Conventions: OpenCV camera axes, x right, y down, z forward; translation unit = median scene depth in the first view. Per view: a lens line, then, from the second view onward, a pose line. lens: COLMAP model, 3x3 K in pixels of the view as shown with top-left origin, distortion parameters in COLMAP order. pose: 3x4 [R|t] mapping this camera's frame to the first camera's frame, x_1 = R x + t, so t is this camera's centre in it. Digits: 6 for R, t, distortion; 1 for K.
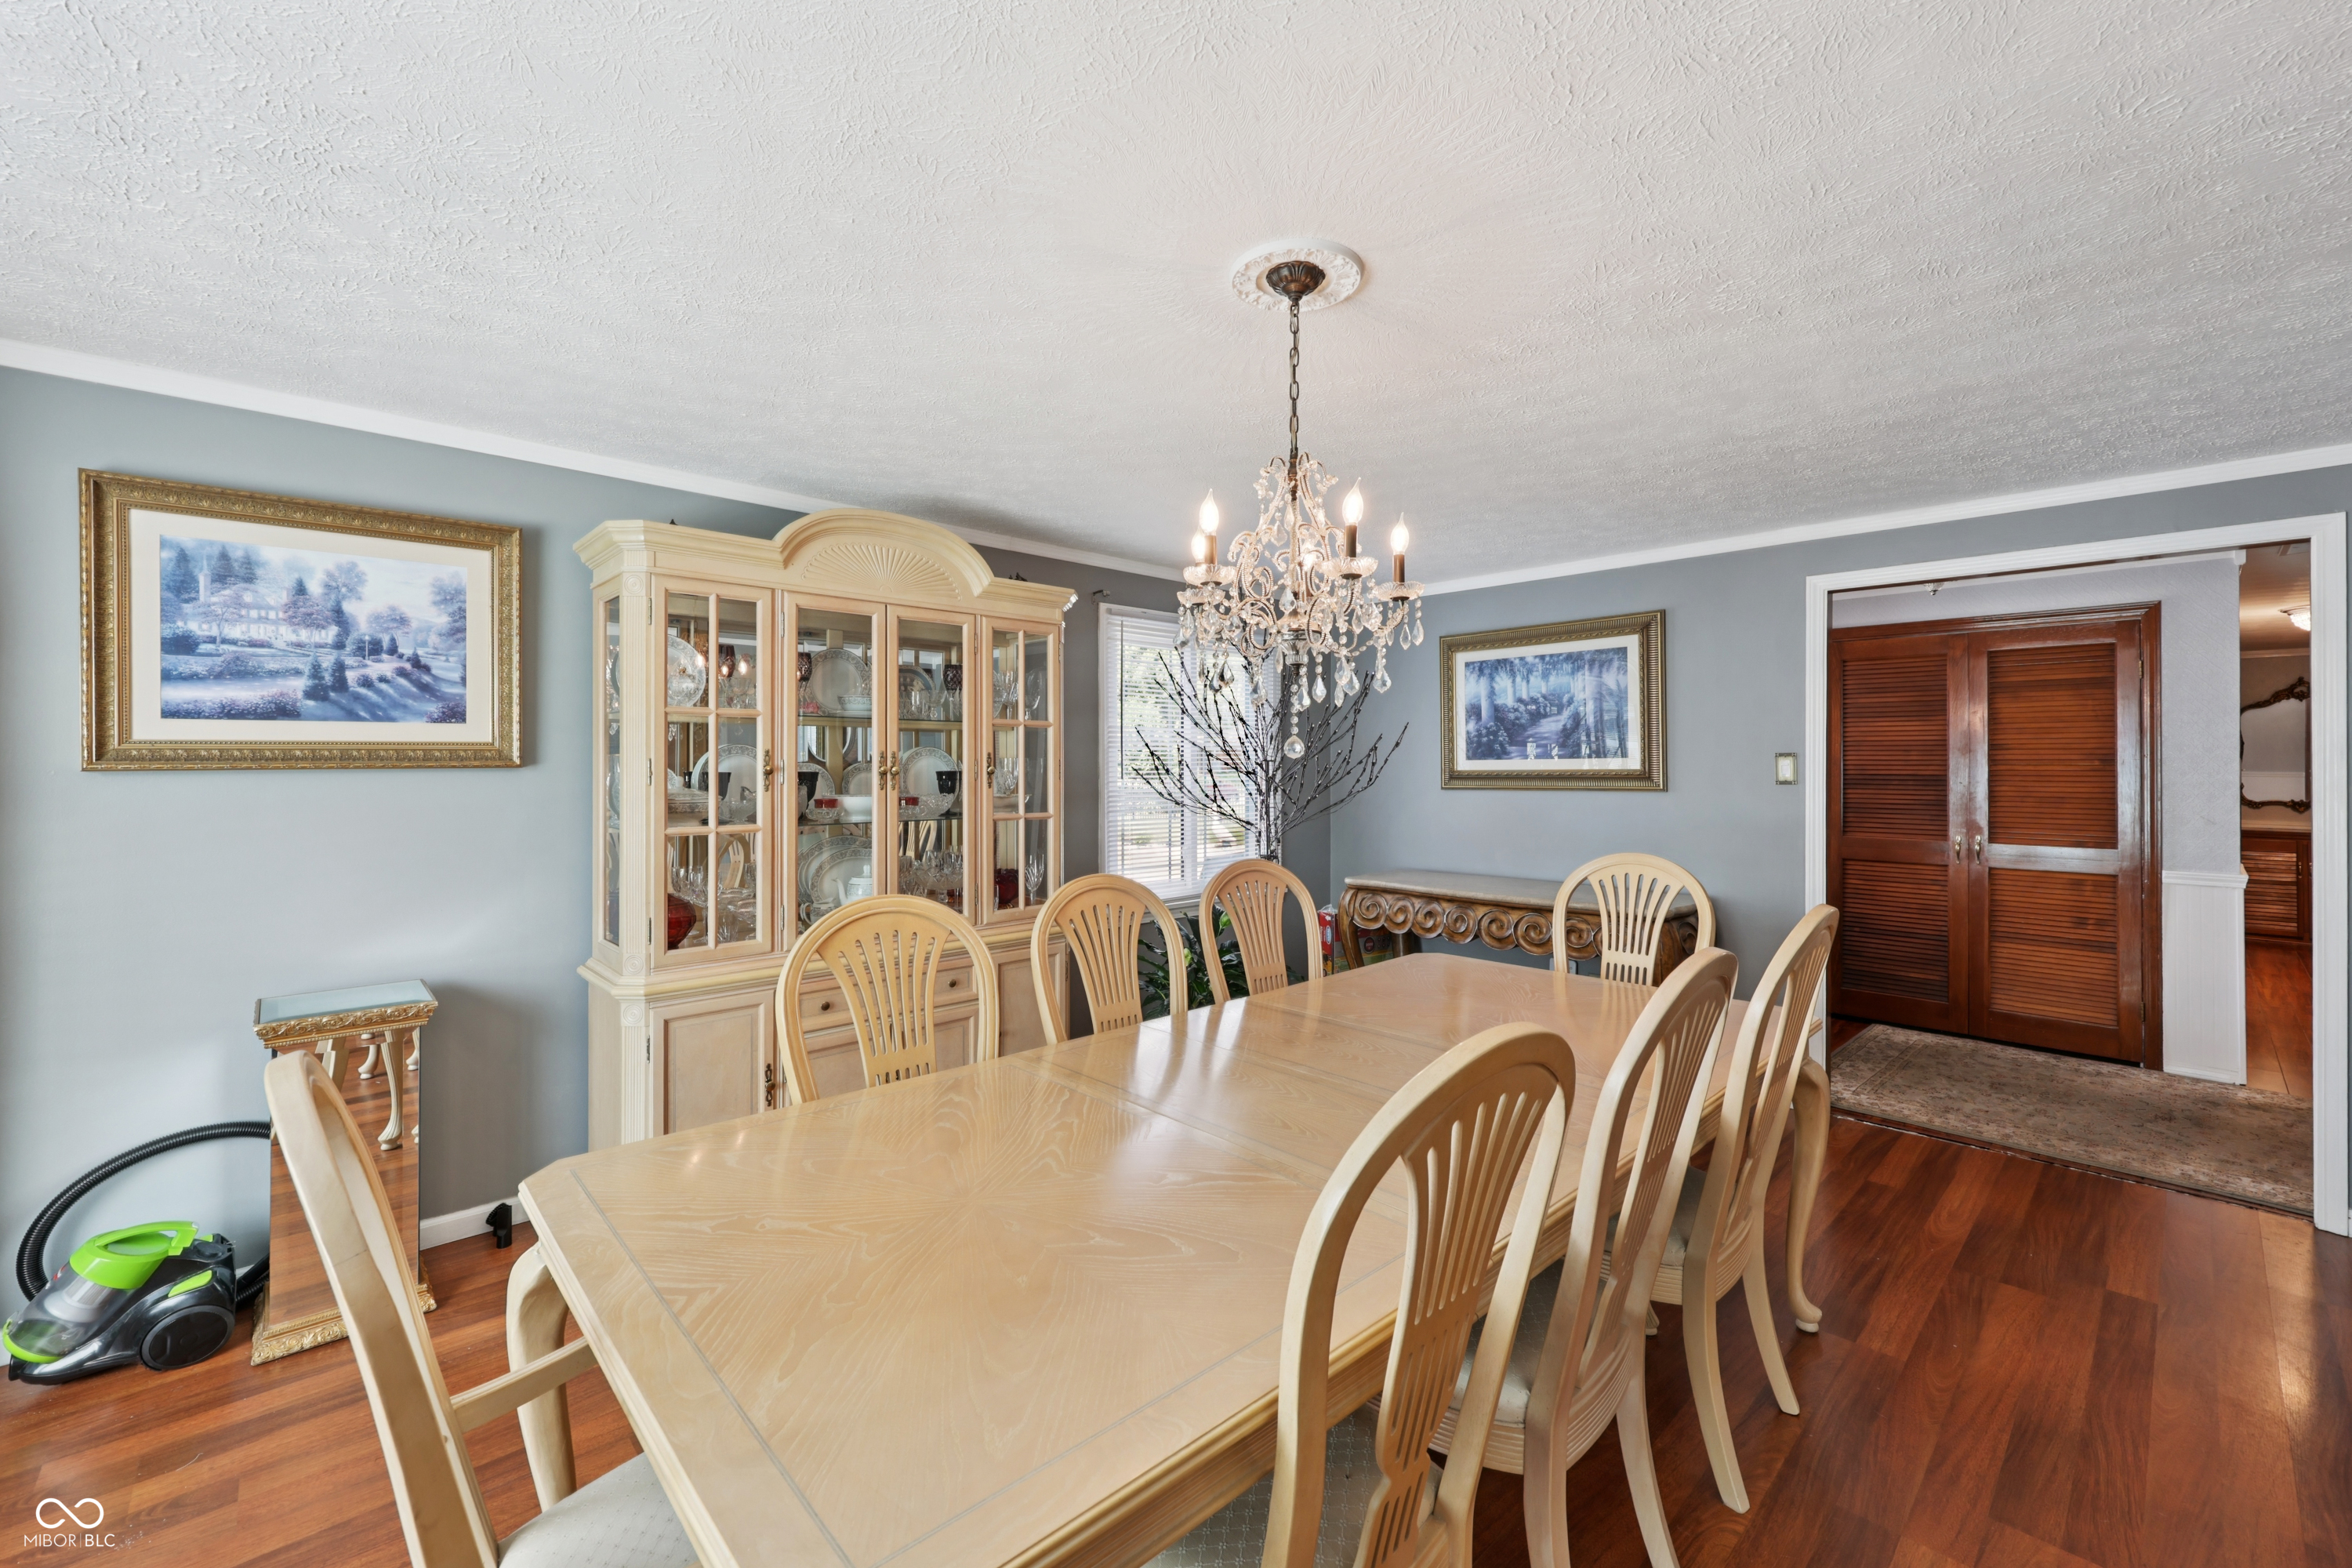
lens RADIAL K [[948.7, 0, 1184.8], [0, 948.7, 768.6], [0, 0, 1]] dist [-0.002802, 0.000481]
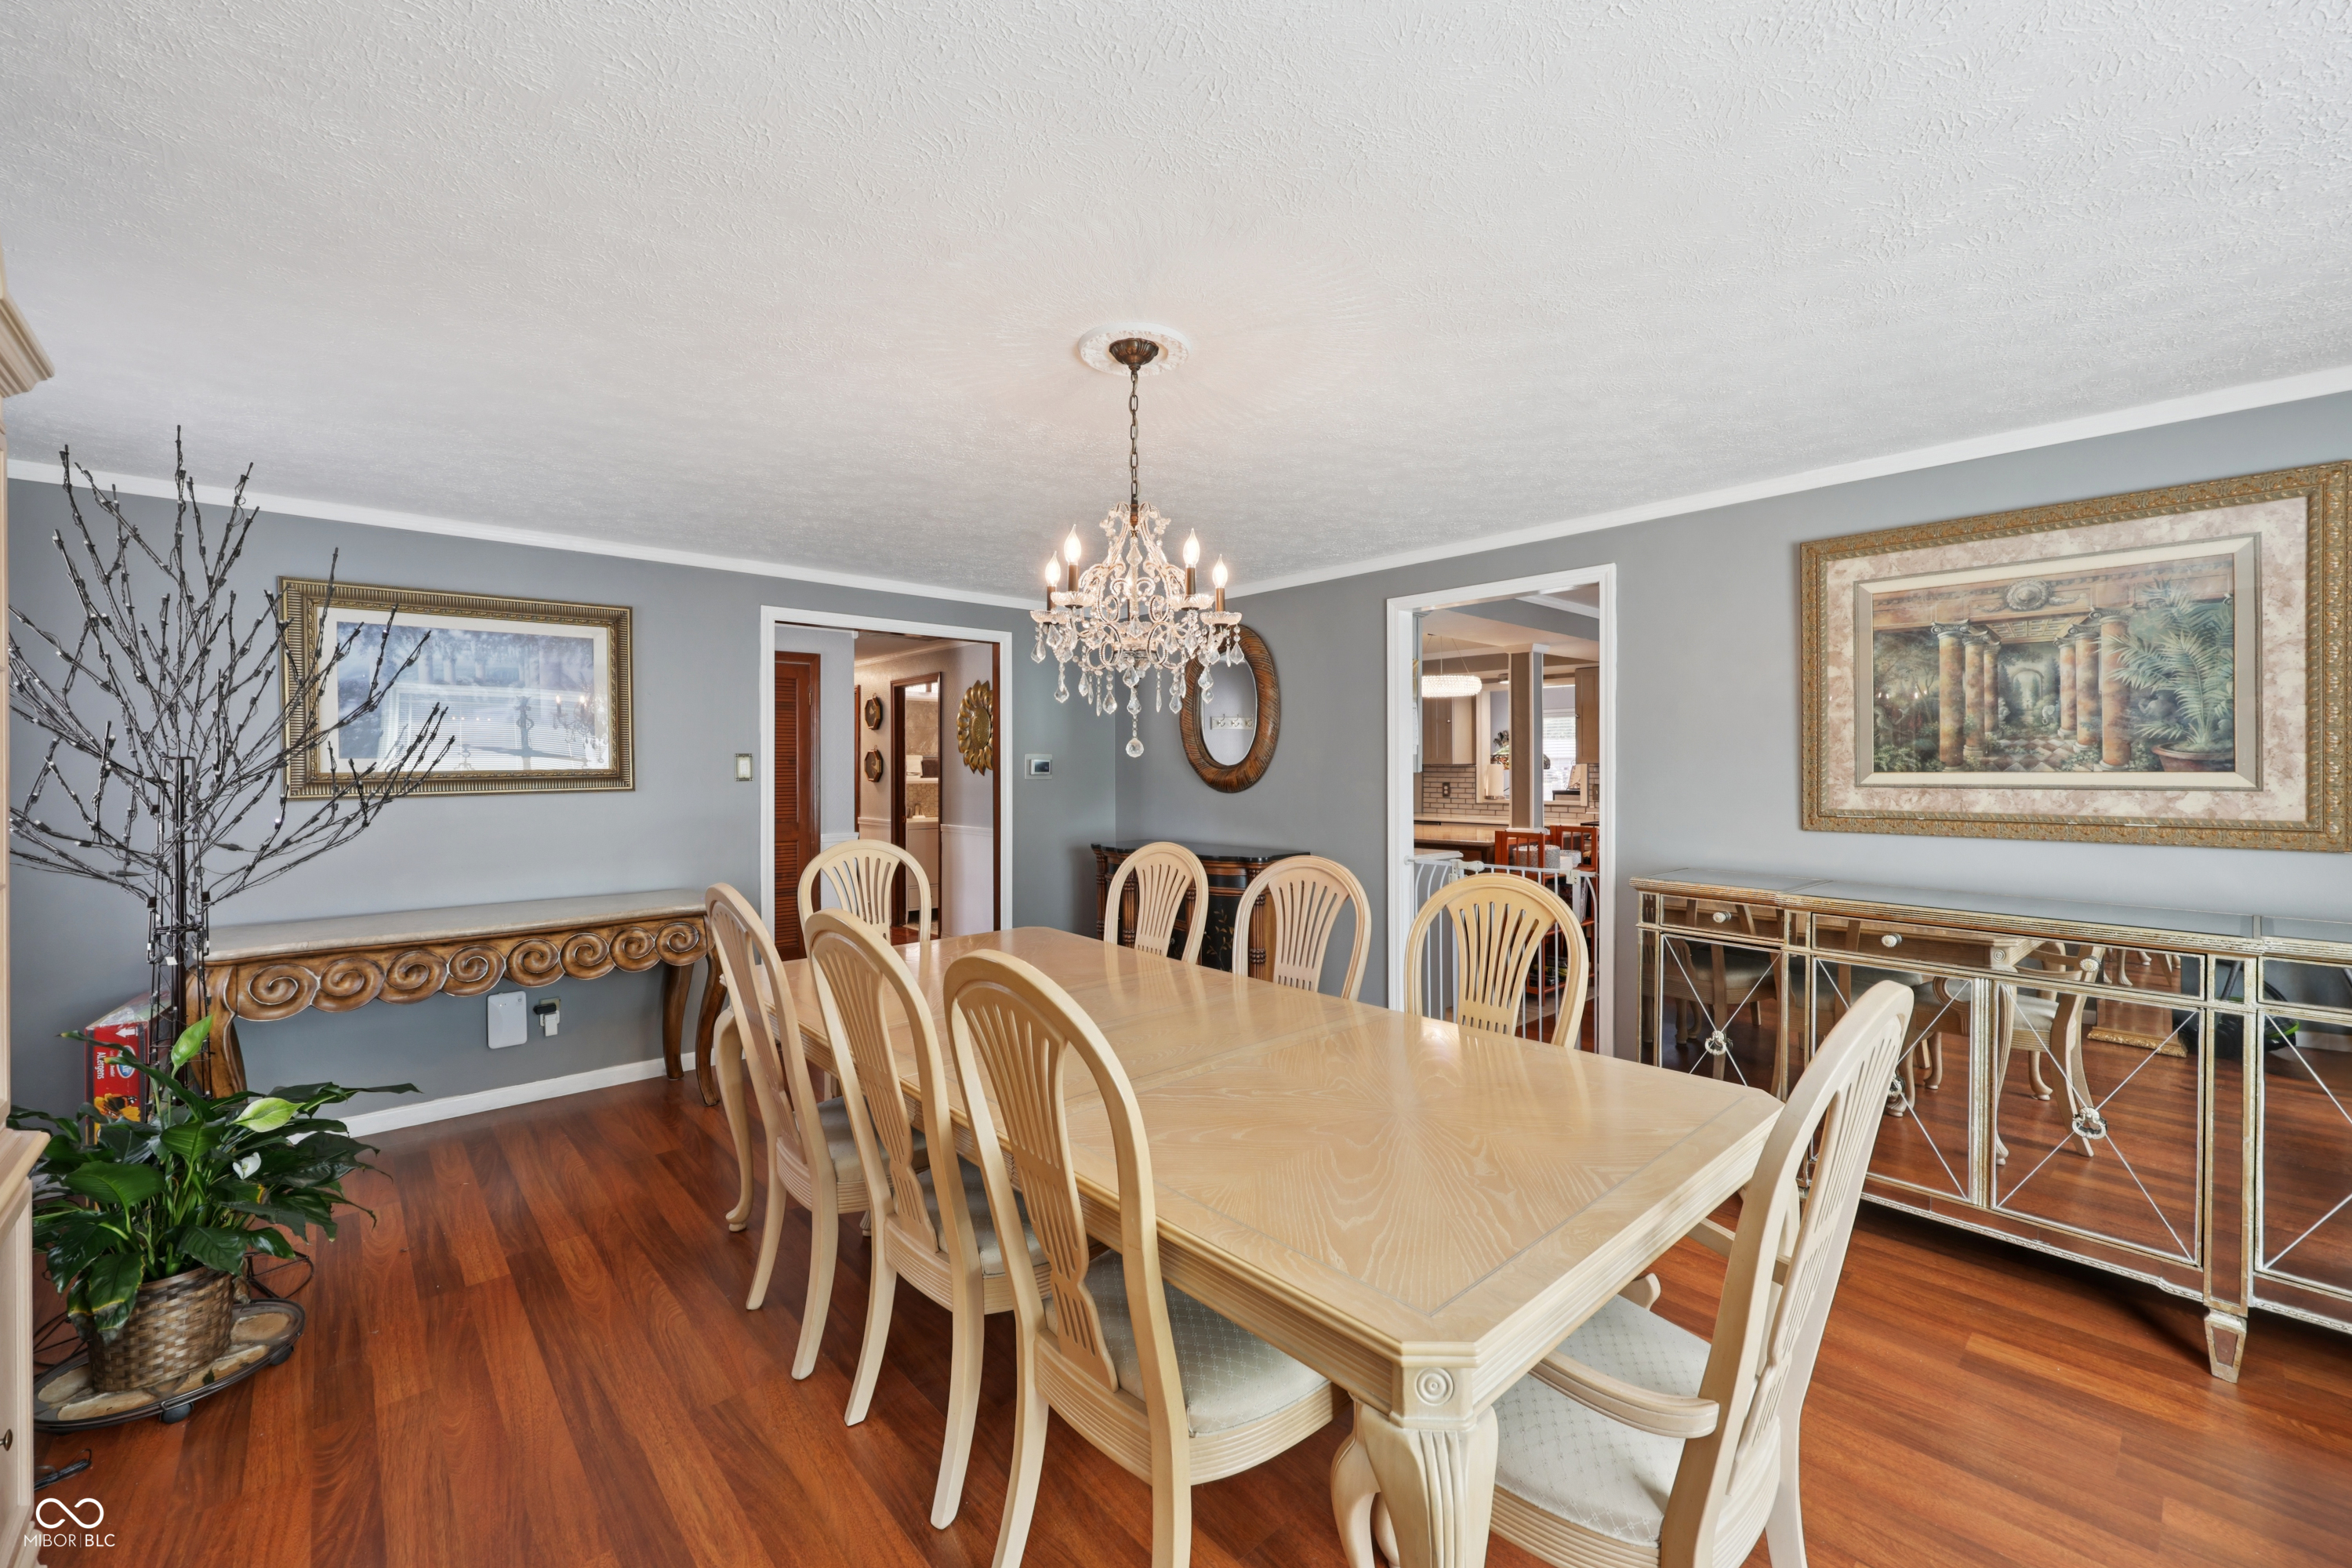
lens RADIAL K [[948.7, 0, 1184.3], [0, 948.7, 773.5], [0, 0, 1]] dist [-0.002802, 0.000481]
pose [[0.021328, -0.010775, 0.999714, -0.472392], [0.007235, 0.999917, 0.010623, -0.000752], [-0.999746, 0.007006, 0.021404, 0.402399]]
